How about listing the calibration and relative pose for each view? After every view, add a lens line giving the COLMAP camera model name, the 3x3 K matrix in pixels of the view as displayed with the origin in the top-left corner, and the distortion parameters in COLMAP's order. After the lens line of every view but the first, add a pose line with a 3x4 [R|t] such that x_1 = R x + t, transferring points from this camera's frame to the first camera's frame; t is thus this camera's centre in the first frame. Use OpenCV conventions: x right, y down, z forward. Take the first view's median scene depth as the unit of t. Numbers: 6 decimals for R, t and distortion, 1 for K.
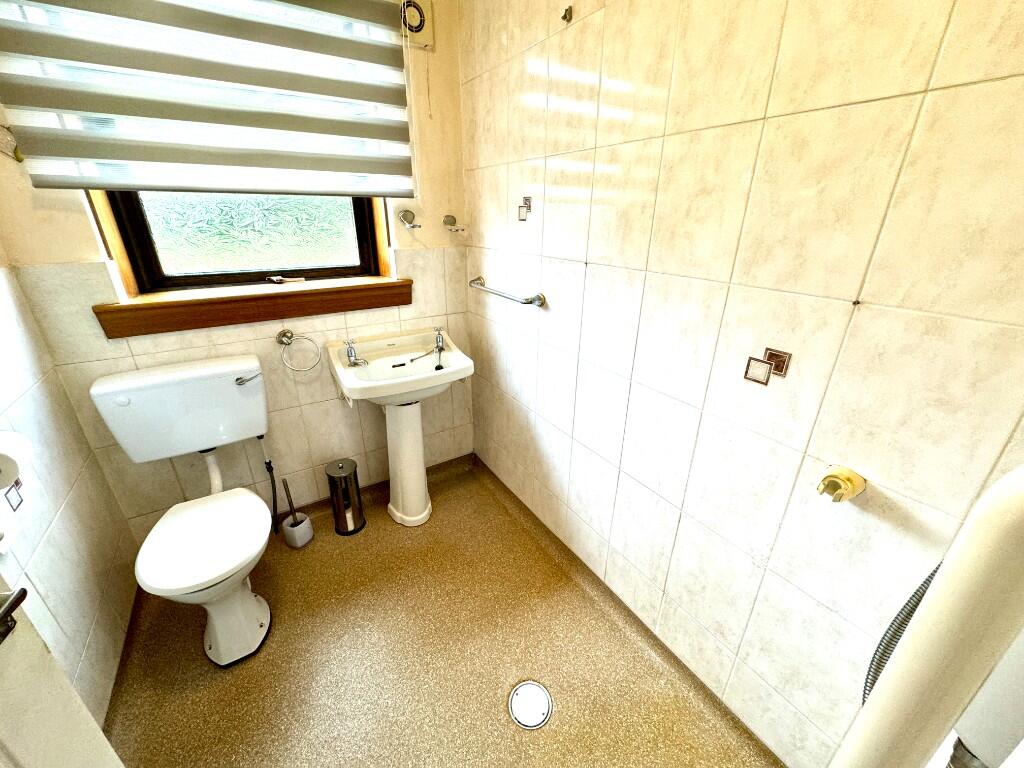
lens RADIAL K [[406.5, 0, 510.5], [0, 406.5, 383.5], [0, 0, 1]] dist [-0.002123, 0.000112]
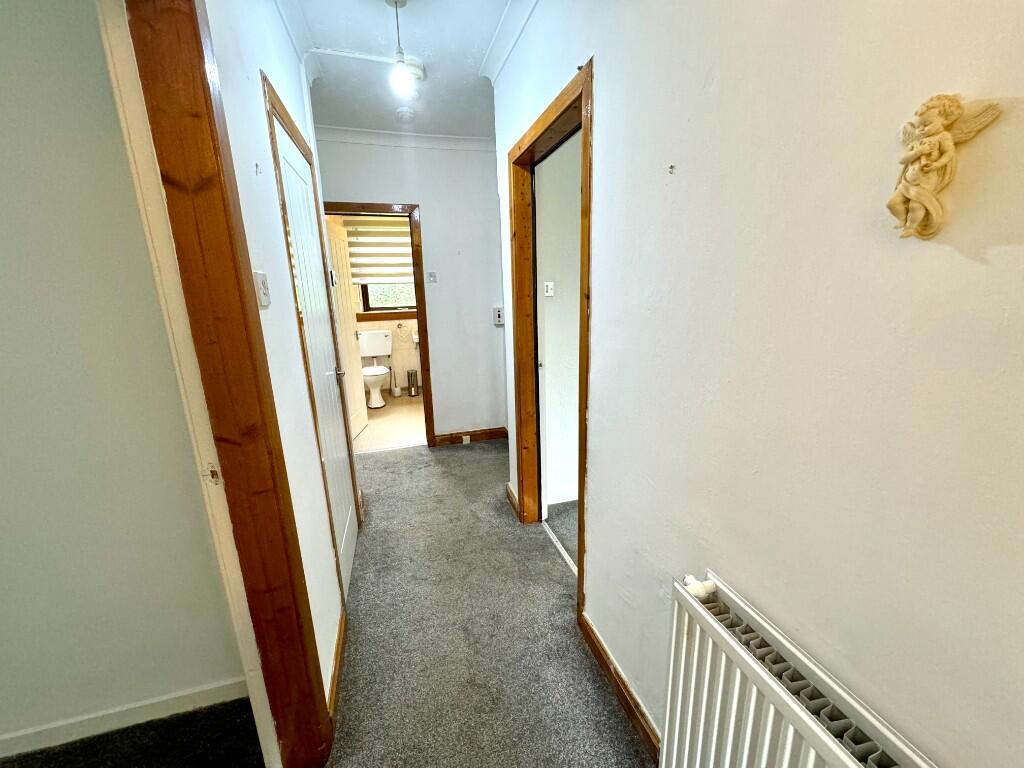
lens RADIAL K [[406.5, 0, 514.0], [0, 406.5, 384.9], [0, 0, 1]] dist [-0.002123, 0.000112]
pose [[0.960630, 0.029271, -0.276284, 1.278458], [-0.076160, 0.984085, -0.160549, 0.835530], [0.267188, 0.175270, 0.947571, -1.811860]]
